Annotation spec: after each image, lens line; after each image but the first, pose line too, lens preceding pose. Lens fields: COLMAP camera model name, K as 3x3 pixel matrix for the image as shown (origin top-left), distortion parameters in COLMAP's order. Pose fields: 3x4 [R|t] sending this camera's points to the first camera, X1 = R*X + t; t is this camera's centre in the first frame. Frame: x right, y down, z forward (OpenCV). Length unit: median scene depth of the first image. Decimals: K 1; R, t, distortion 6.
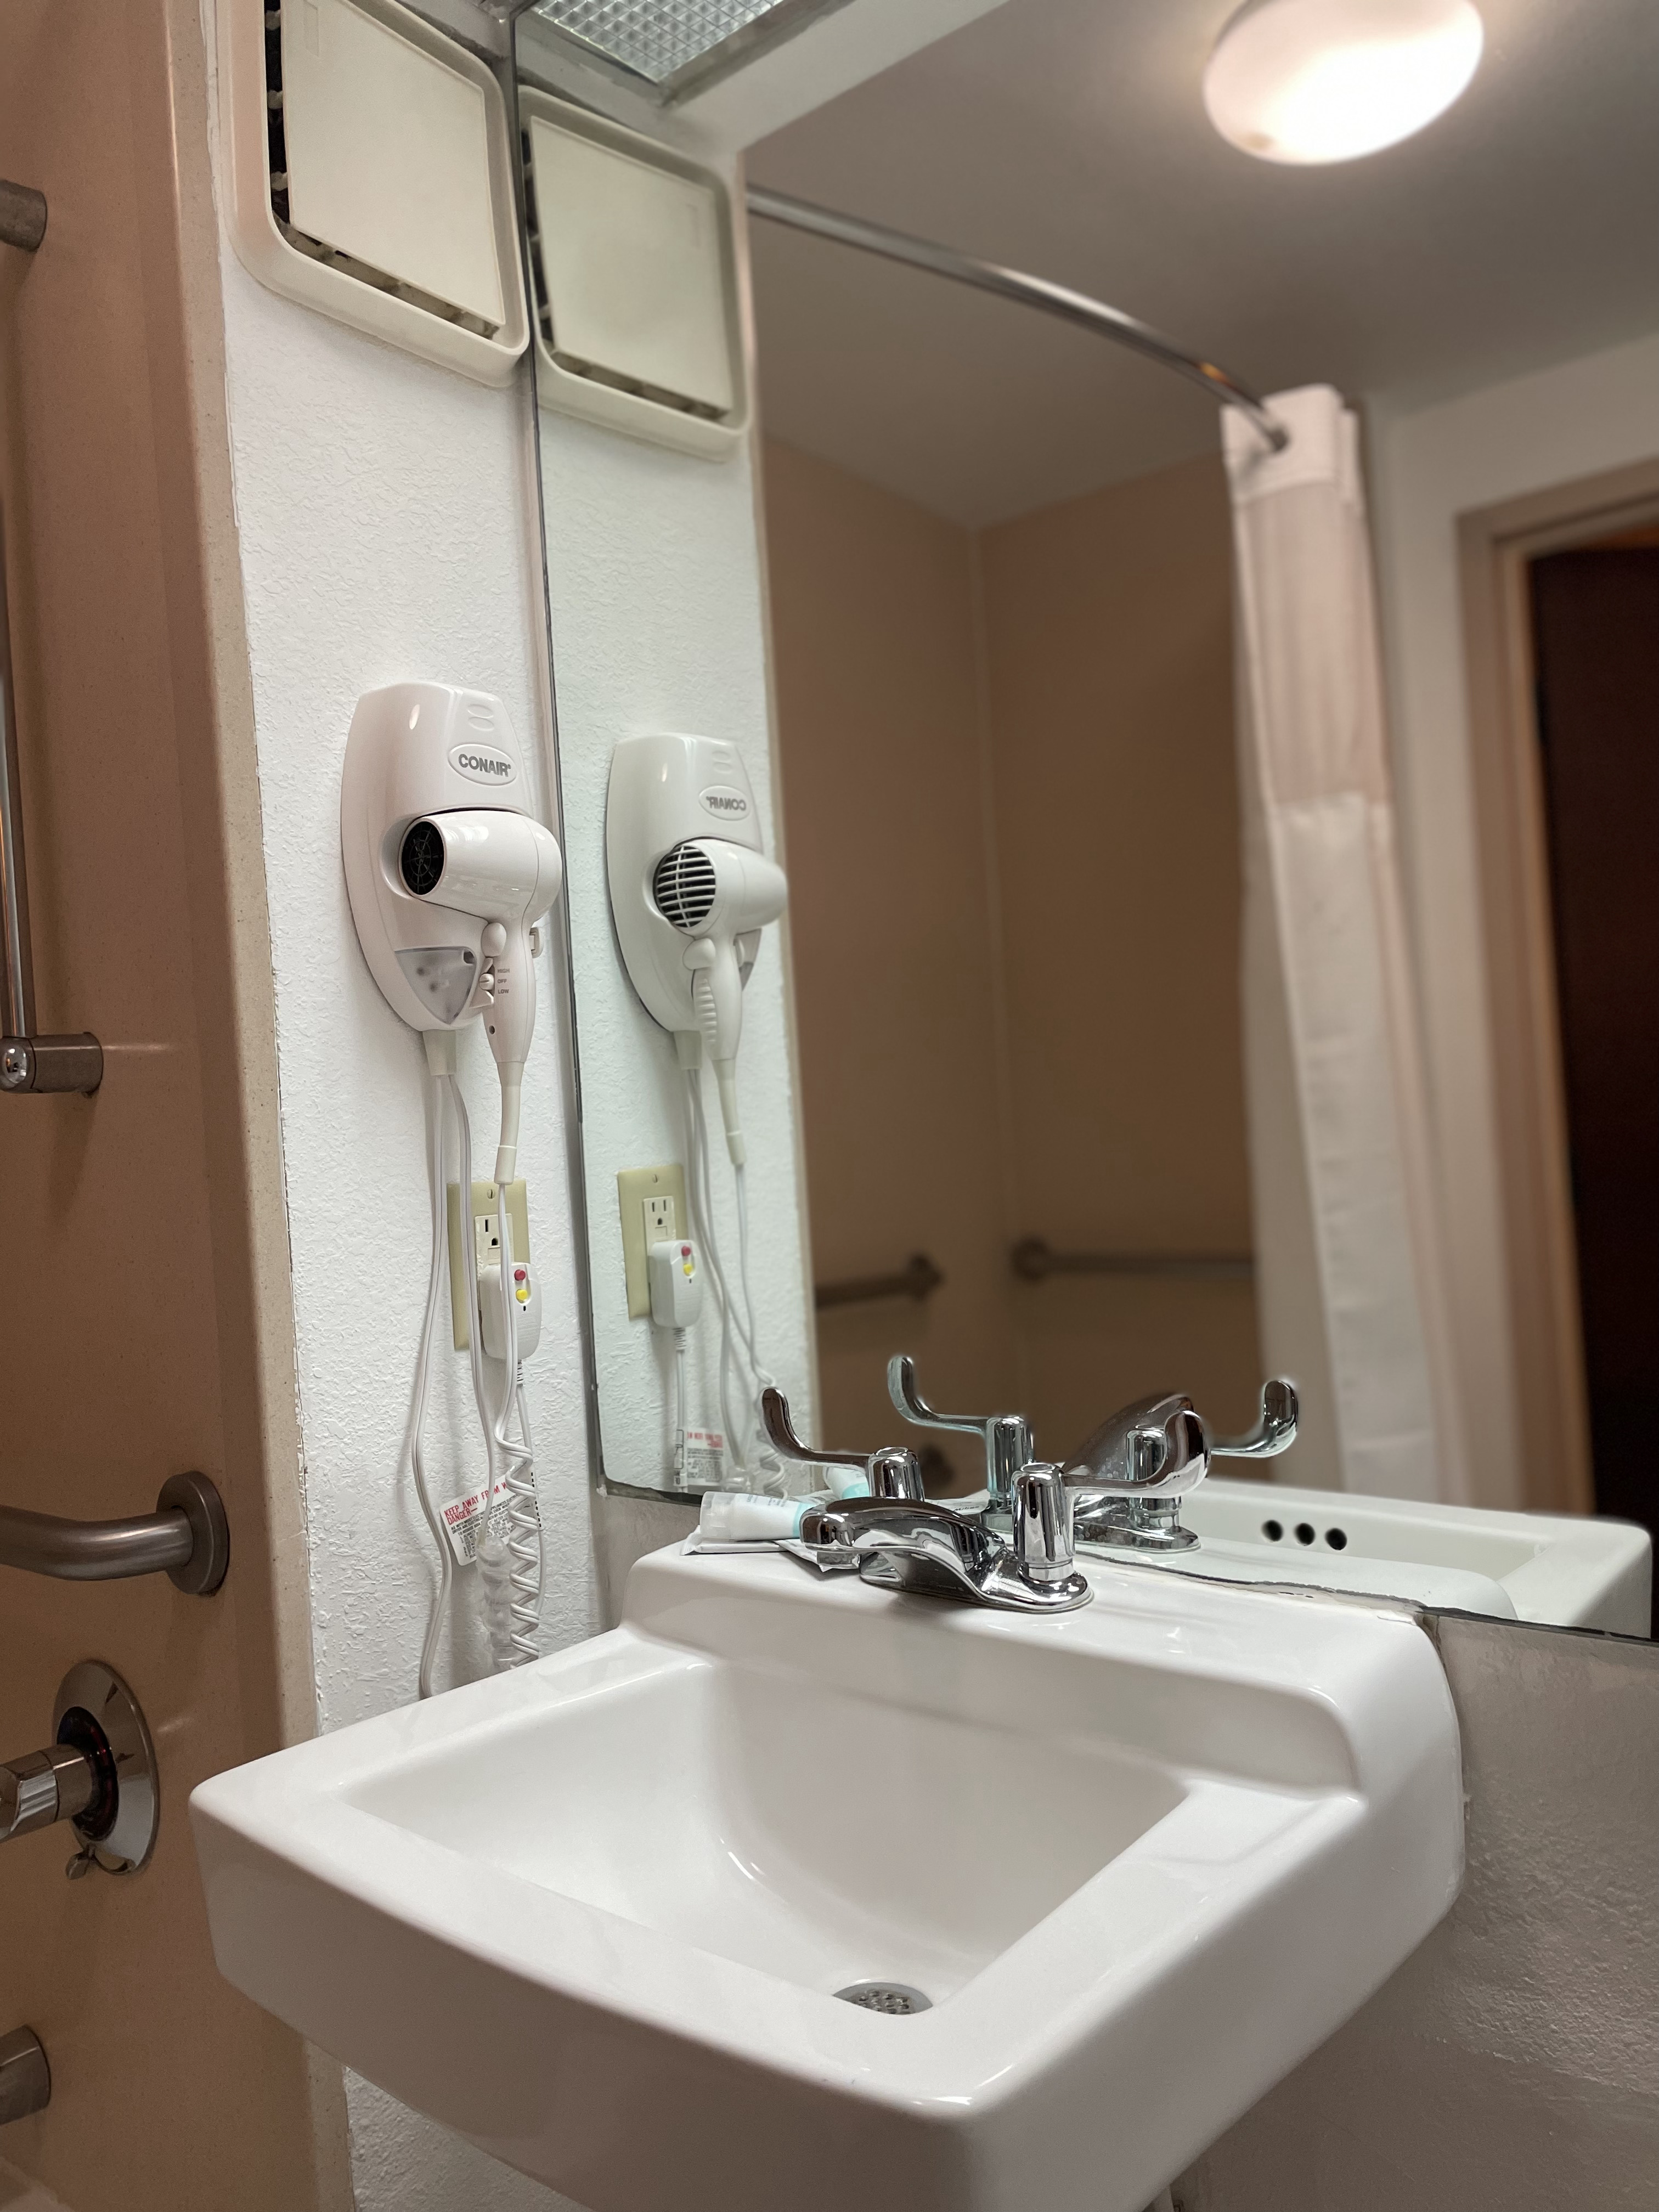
lens RADIAL K [[1684.1, 0, 829.5], [0, 1684.1, 1106.0], [0, 0, 1]] dist [0.102723, -0.148105]
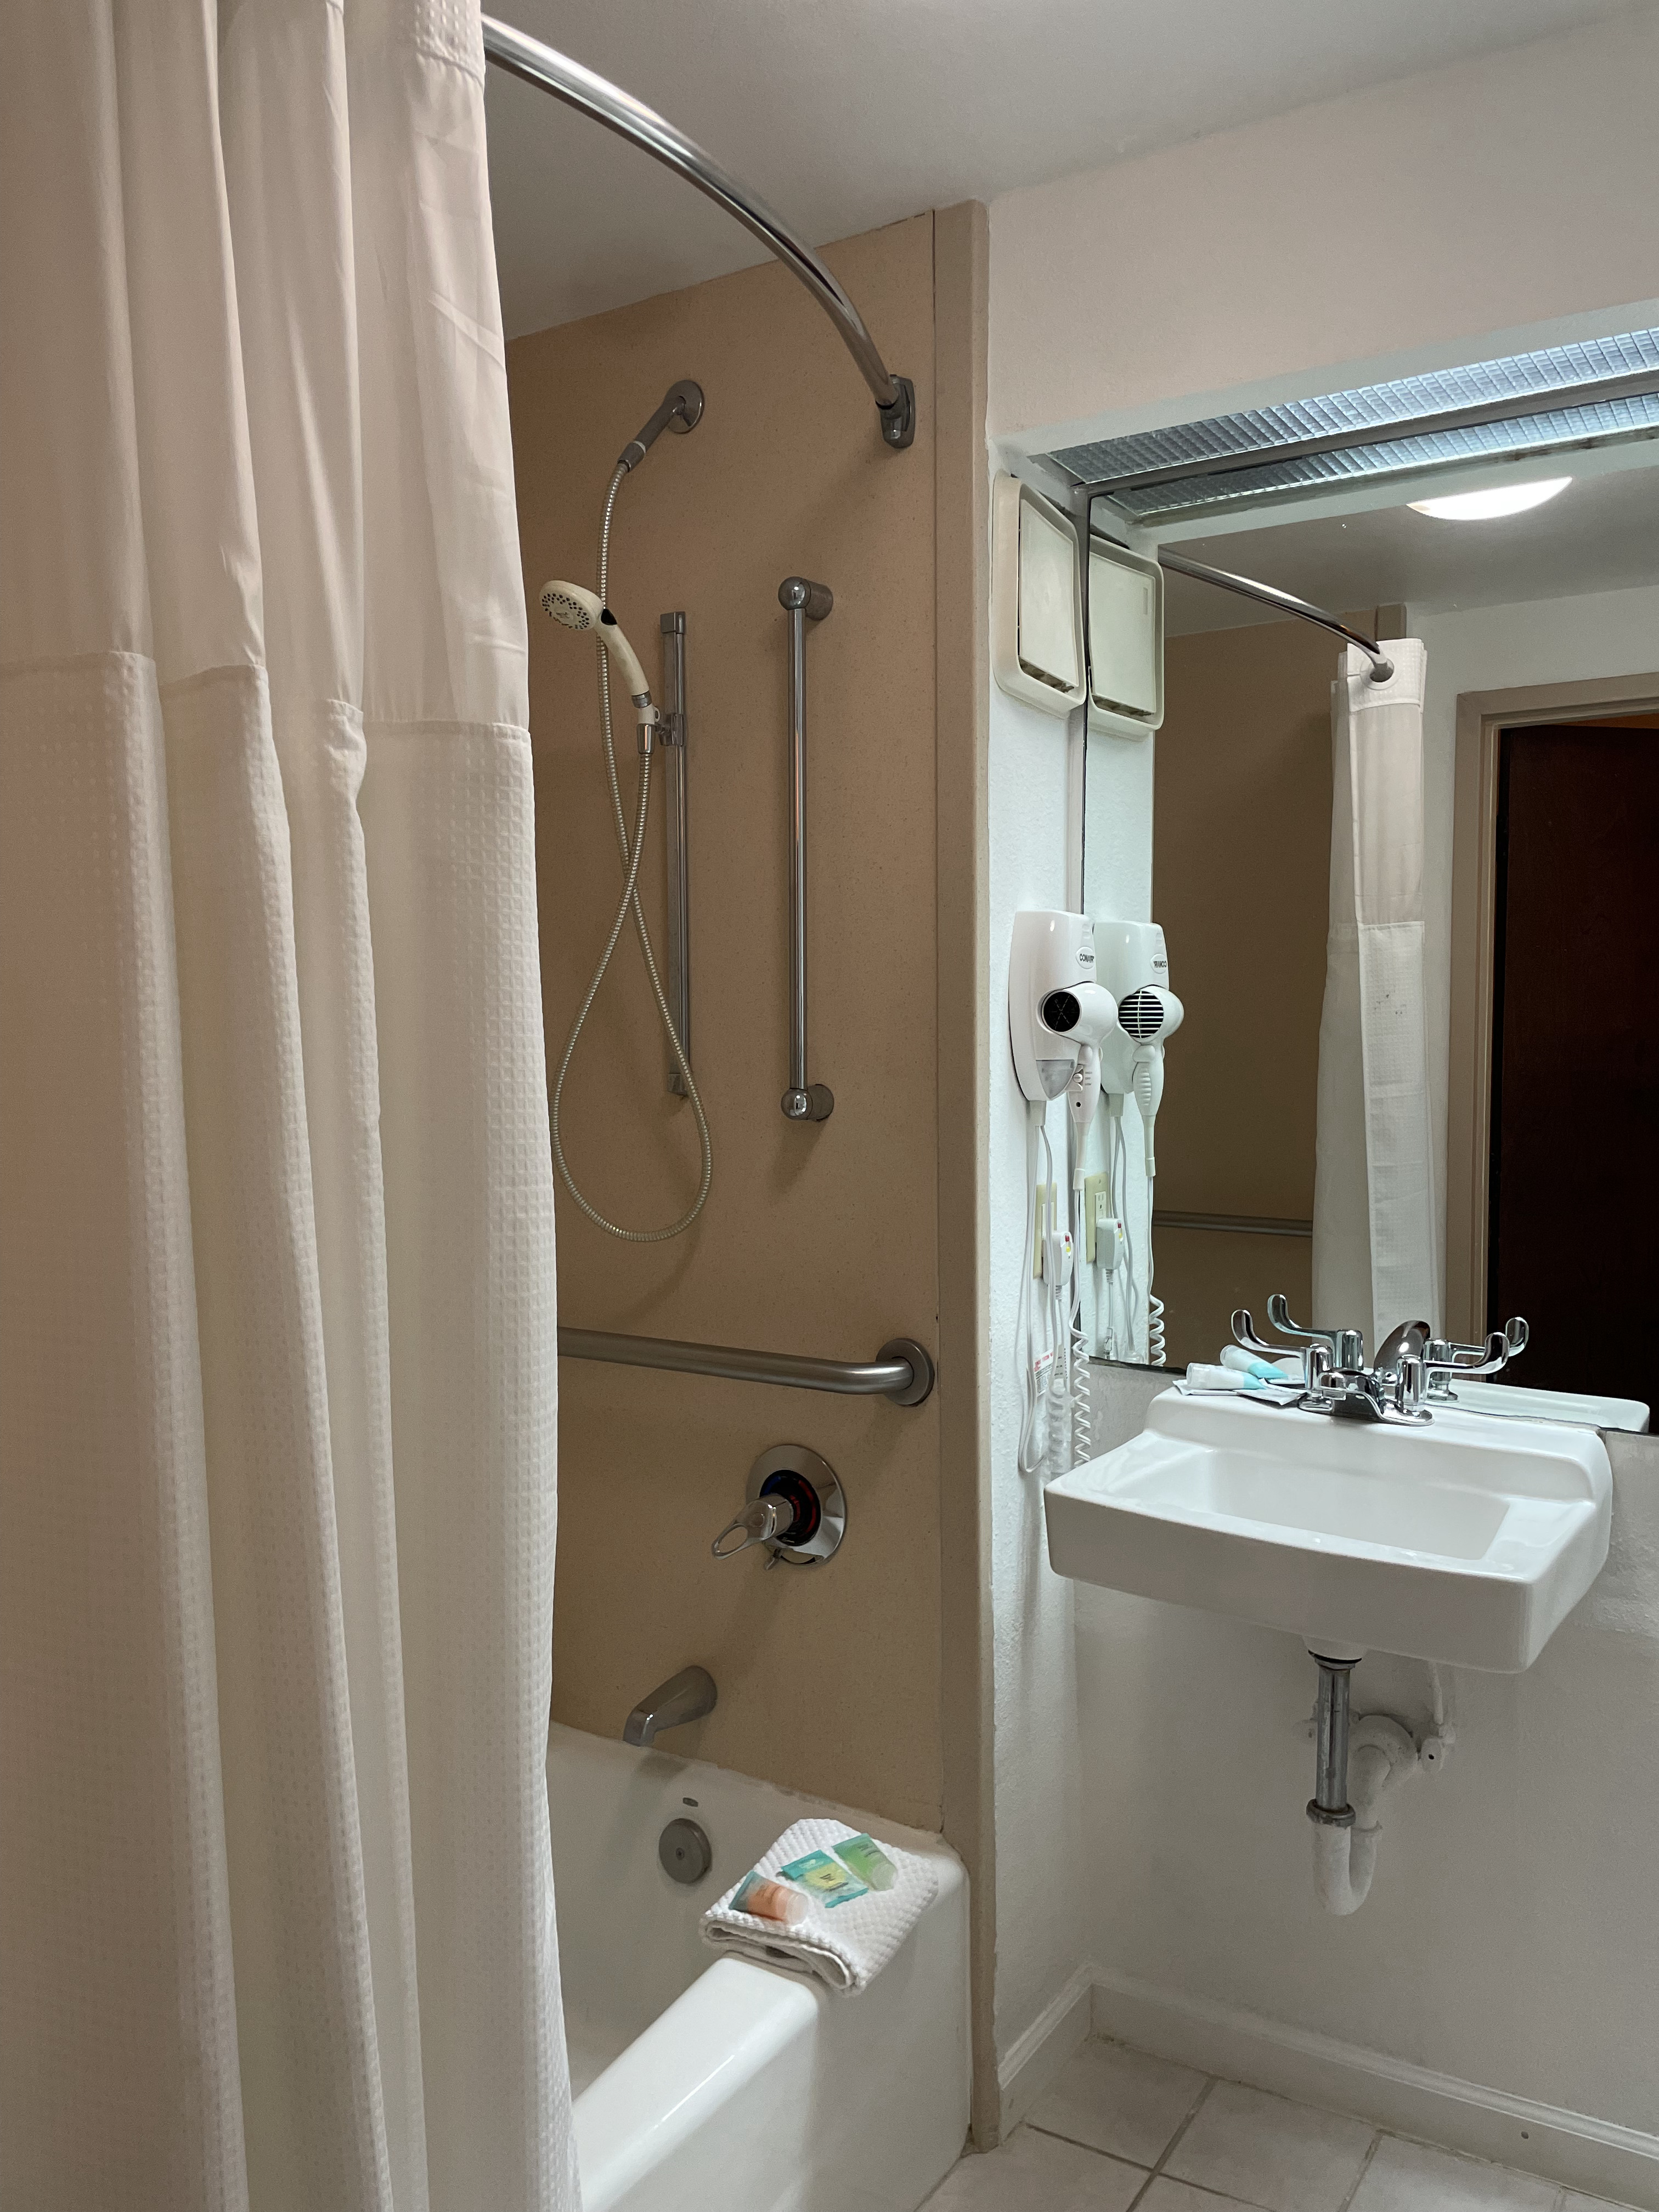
lens RADIAL K [[1684.1, 0, 829.5], [0, 1684.1, 1106.0], [0, 0, 1]] dist [0.102723, -0.148105]
pose [[0.989296, 0.059443, 0.133264, -0.672756], [-0.066650, 0.996508, 0.050288, -0.111555], [-0.129810, -0.058632, 0.989804, -0.715432]]
